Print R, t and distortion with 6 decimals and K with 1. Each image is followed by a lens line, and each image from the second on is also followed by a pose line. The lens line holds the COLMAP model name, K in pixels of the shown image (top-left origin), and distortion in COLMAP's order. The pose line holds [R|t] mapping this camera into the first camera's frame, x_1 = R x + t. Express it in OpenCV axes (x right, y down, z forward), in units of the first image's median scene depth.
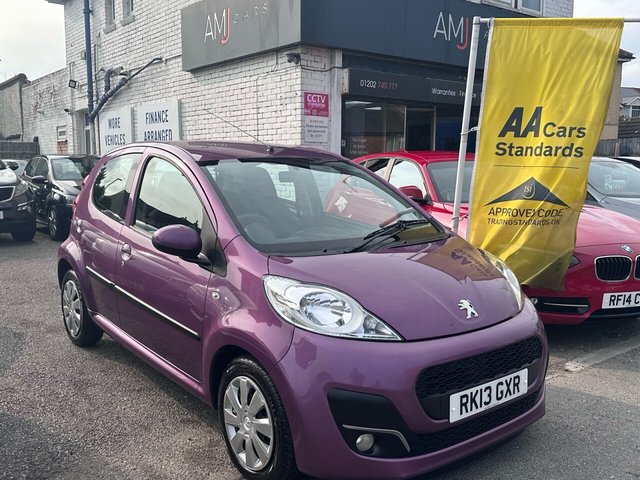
lens RADIAL K [[619.4, 0, 336.7], [0, 619.4, 240.4], [0, 0, 1]] dist [0.012715, -0.086143]
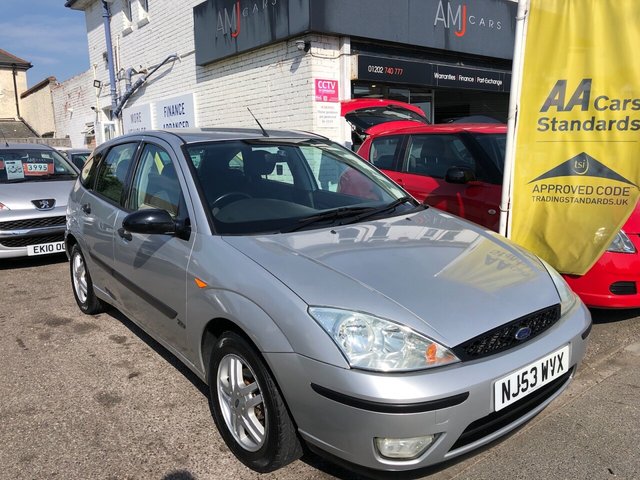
lens RADIAL K [[520.3, 0, 320.0], [0, 520.3, 240.0], [0, 0, 1]] dist [-0.068961, 0.103797]
pose [[0.999542, -0.027611, -0.012411, -0.036003], [0.028172, 0.998471, 0.047562, -0.009720], [0.011078, -0.047890, 0.998791, 0.107097]]
